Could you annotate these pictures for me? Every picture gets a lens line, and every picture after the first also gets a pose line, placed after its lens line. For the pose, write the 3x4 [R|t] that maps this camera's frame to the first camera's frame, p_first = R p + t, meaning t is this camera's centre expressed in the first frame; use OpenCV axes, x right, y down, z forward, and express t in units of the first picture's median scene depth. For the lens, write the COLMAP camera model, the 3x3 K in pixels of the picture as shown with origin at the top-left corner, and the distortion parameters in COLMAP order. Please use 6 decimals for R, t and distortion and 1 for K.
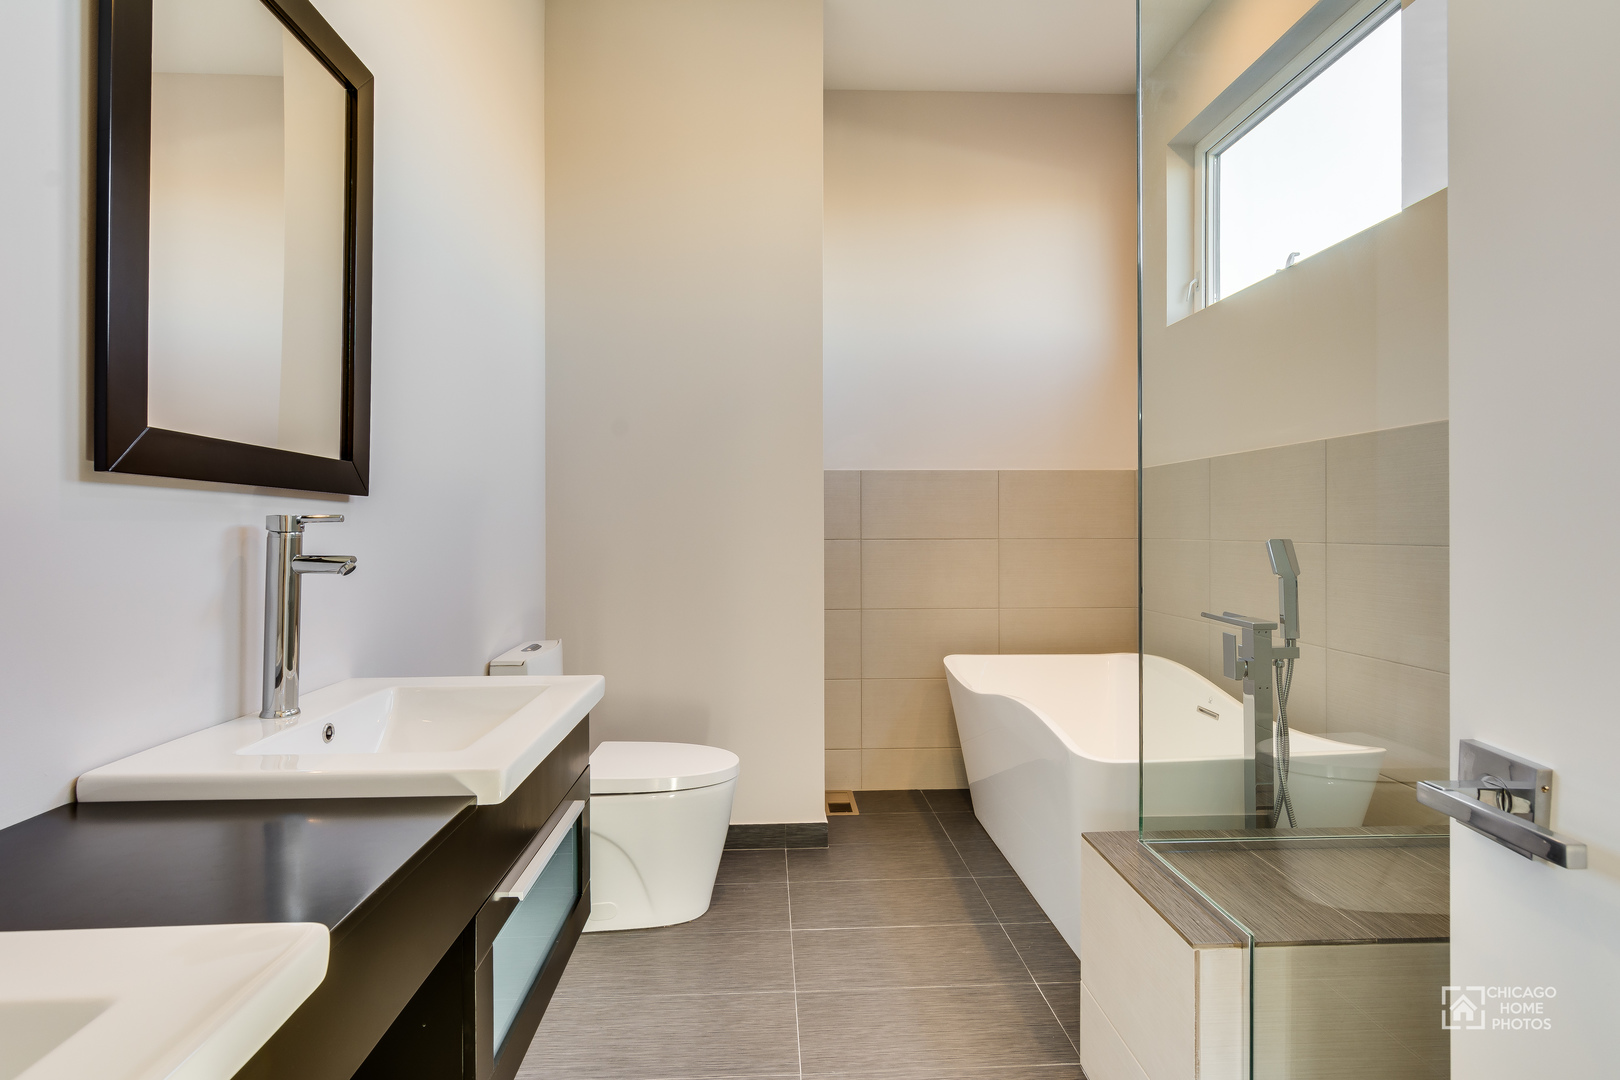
lens RADIAL K [[799.2, 0, 805.9], [0, 799.2, 526.1], [0, 0, 1]] dist [-0.001134, 0.000325]
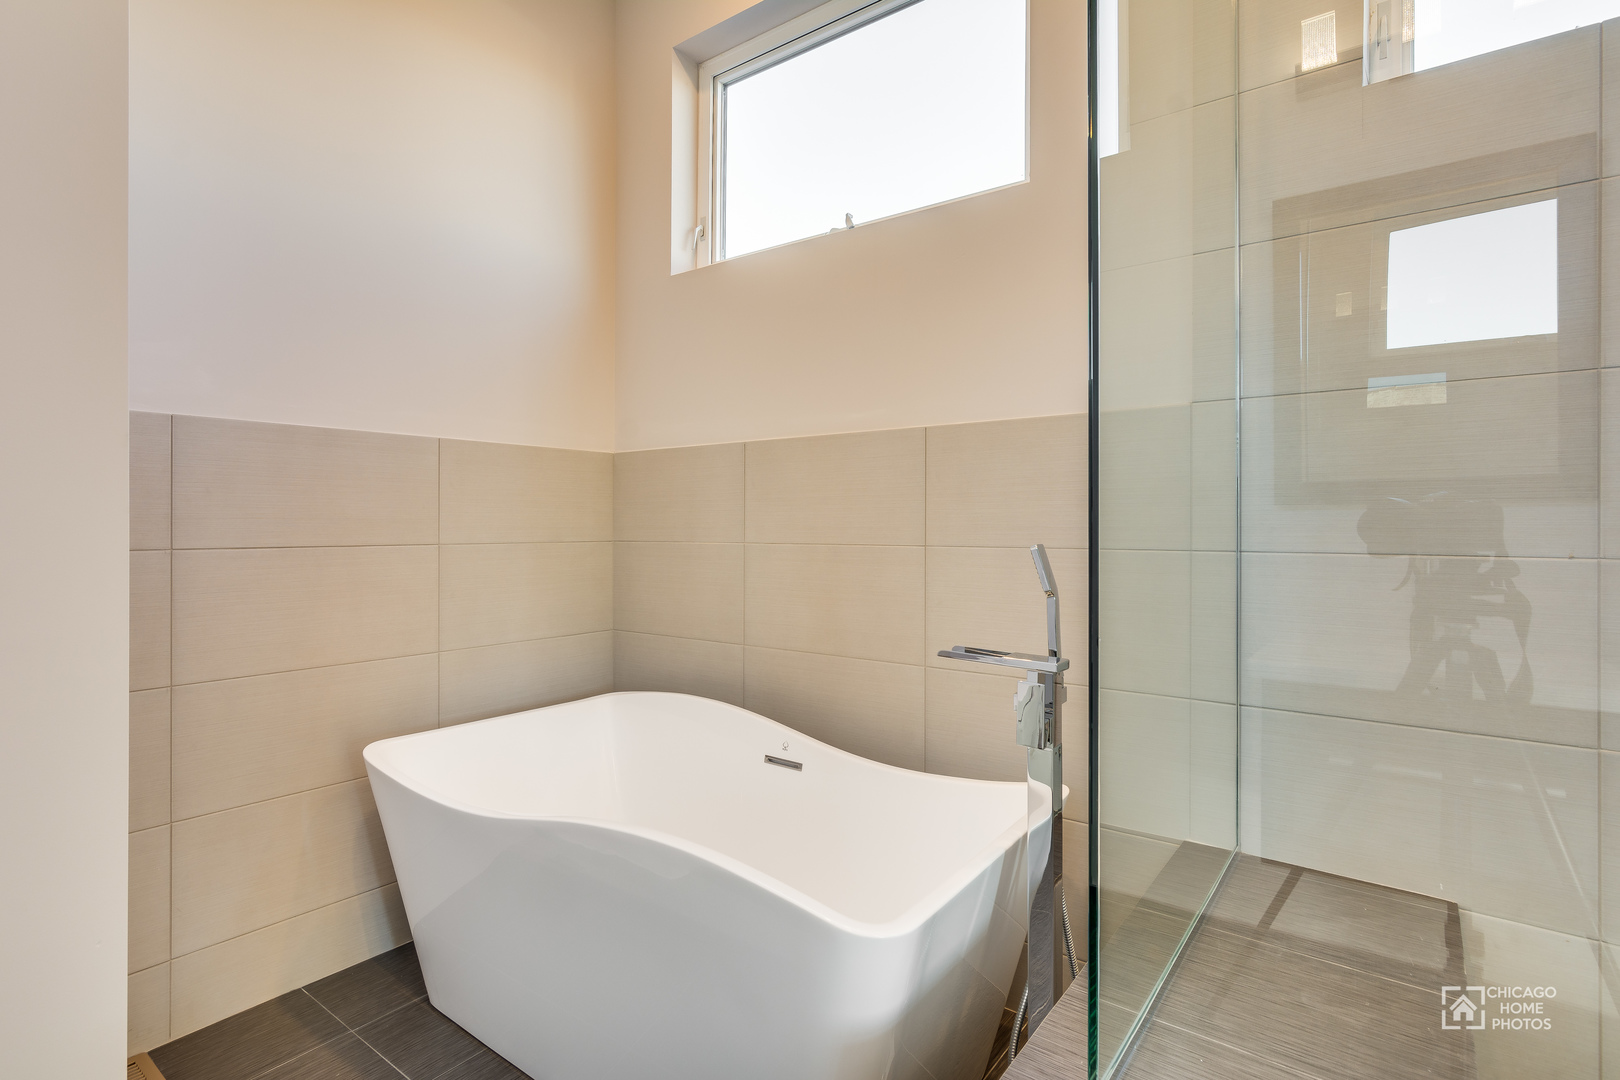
lens RADIAL K [[788.1, 0, 818.5], [0, 788.1, 532.0], [0, 0, 1]] dist [0.000220, 0.000819]
pose [[0.637245, 0.002040, 0.770659, -0.059891], [-0.002578, 0.999997, -0.000516, 0.005151], [-0.770657, -0.001658, 0.637248, 0.391184]]
